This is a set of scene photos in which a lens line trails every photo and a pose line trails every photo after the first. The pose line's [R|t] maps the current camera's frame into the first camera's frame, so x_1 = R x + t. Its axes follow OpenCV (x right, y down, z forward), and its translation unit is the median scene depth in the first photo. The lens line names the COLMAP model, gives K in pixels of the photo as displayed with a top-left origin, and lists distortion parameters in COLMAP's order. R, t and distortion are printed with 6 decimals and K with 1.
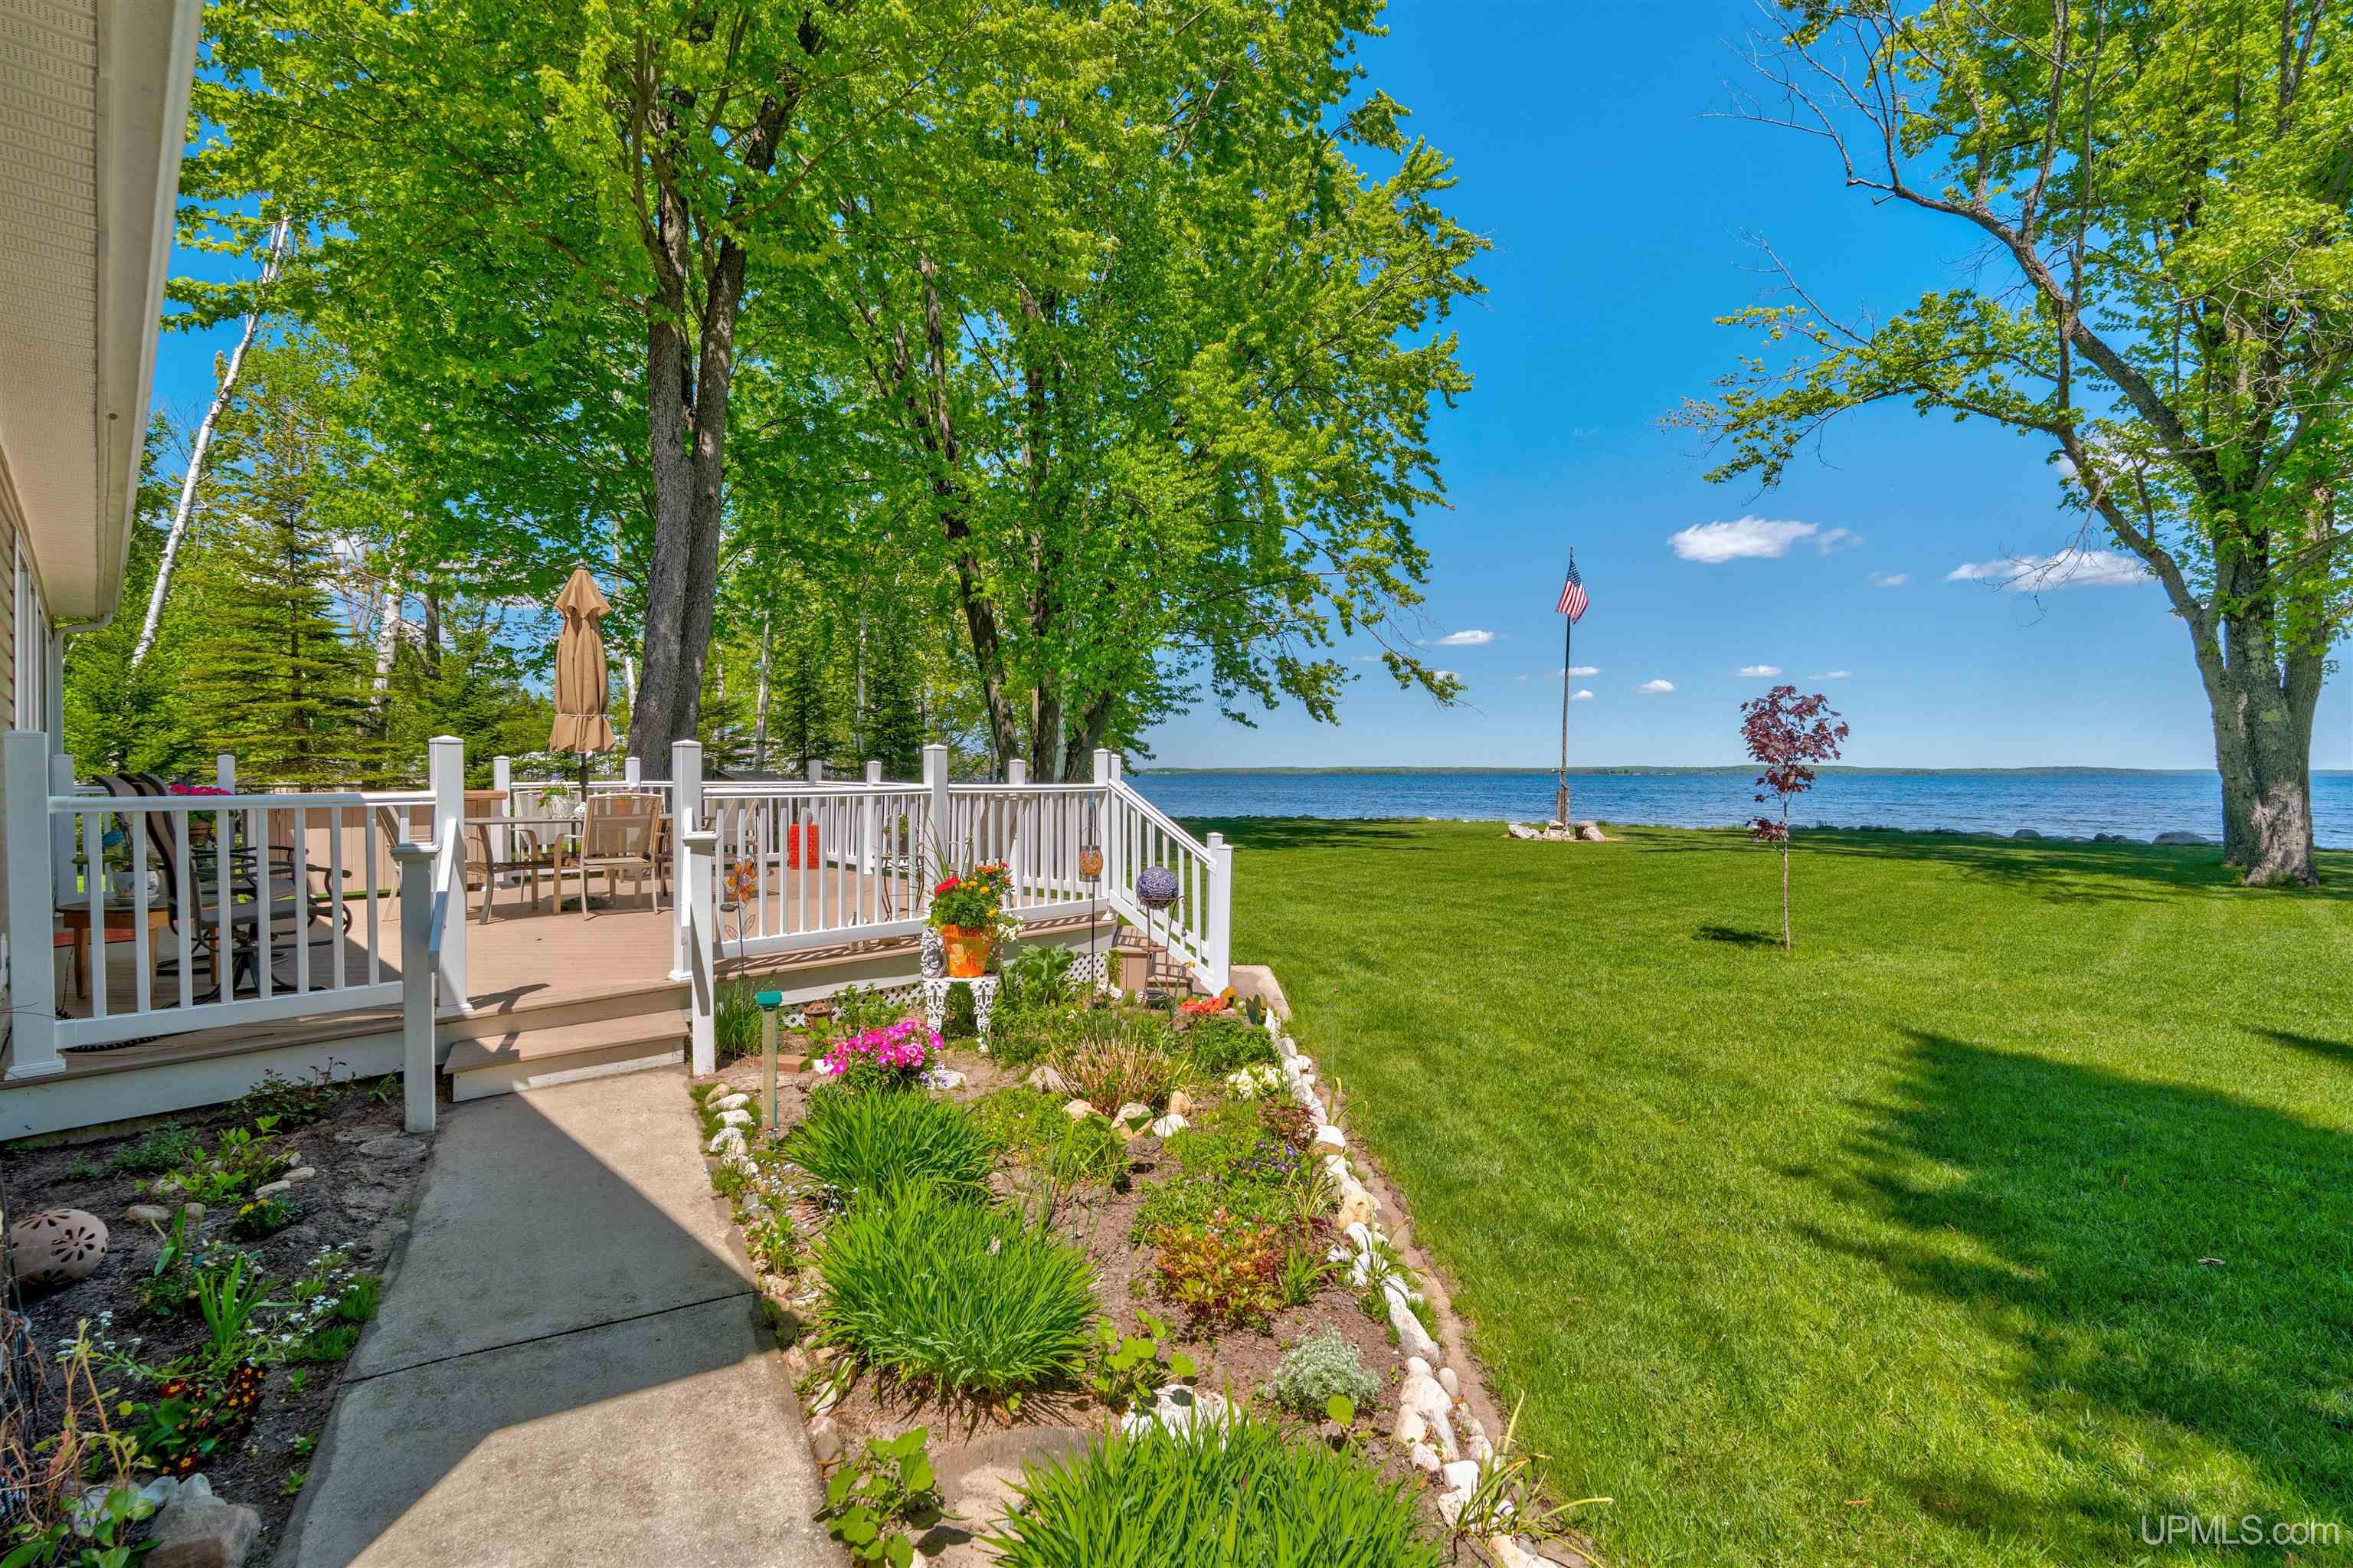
lens RADIAL K [[1036.4, 0, 1189.0], [0, 1036.4, 791.6], [0, 0, 1]] dist [-0.003740, 0.001234]
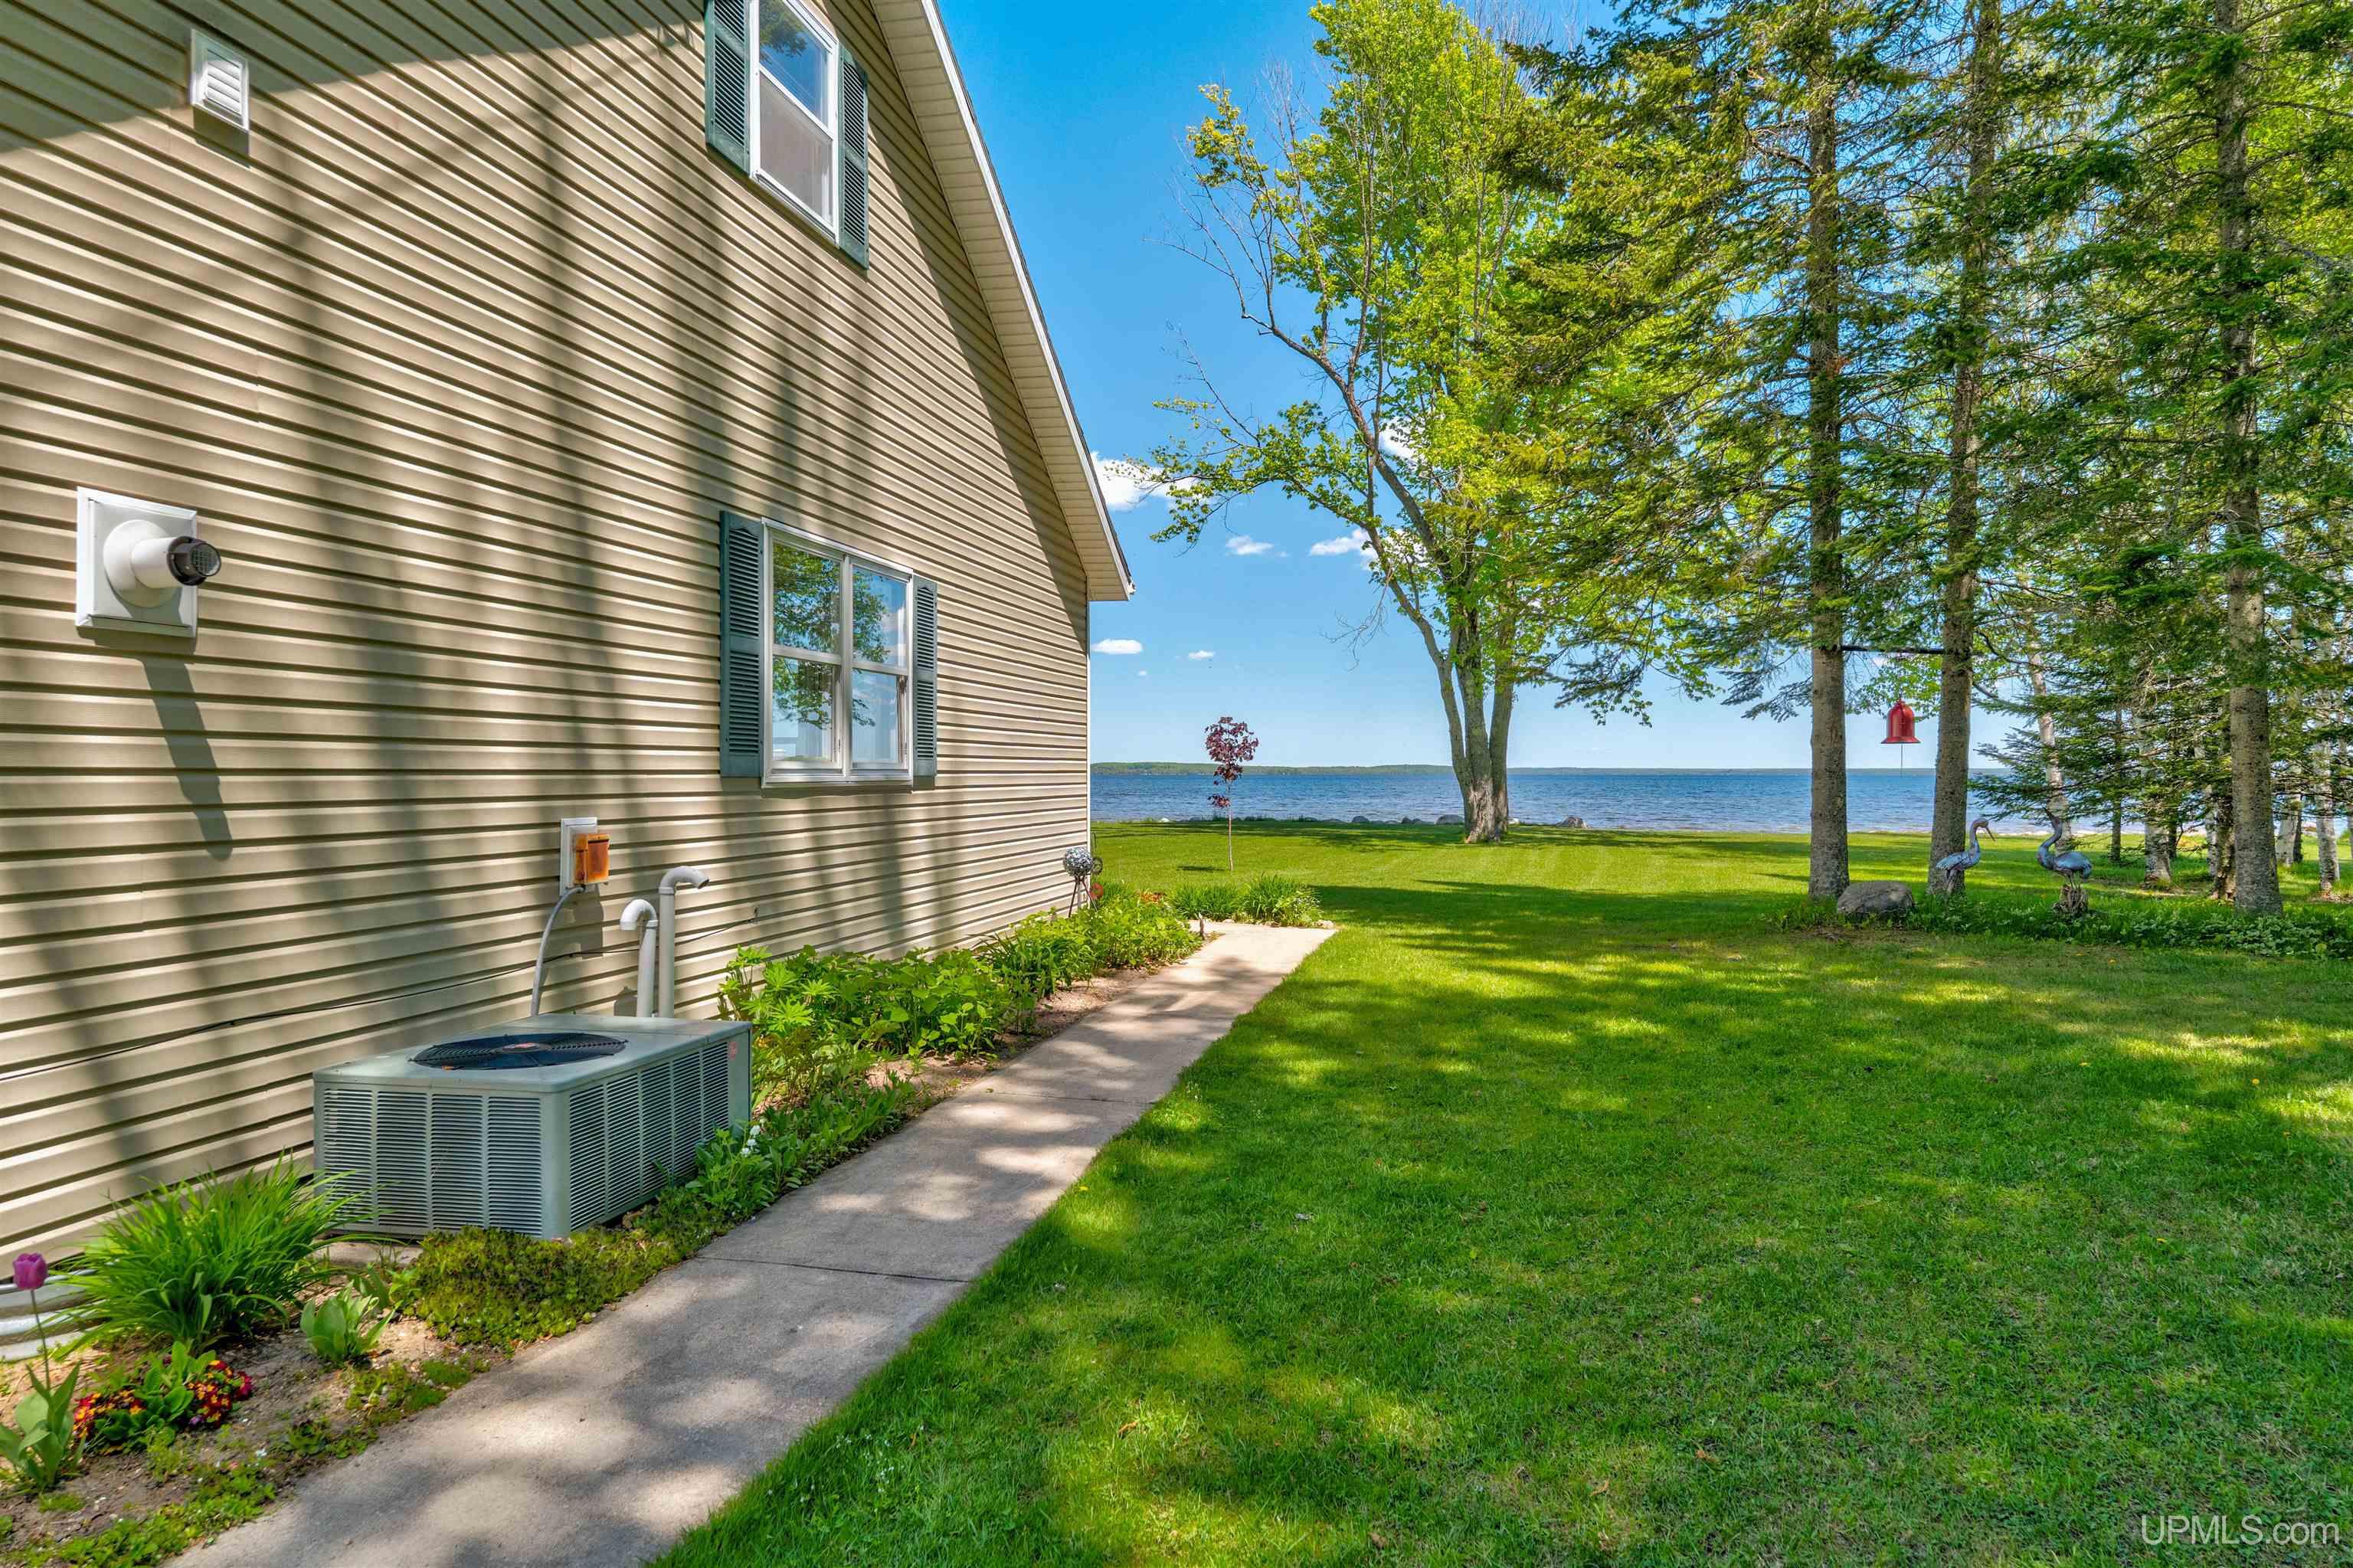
lens RADIAL K [[1549.7, 0, 1176.1], [0, 1549.7, 781.3], [0, 0, 1]] dist [-0.000204, -0.000022]
pose [[0.852696, -0.000544, 0.522408, -0.479072], [0.004002, 0.999977, -0.005492, 0.009481], [-0.522392, 0.006774, 0.852678, -0.651273]]
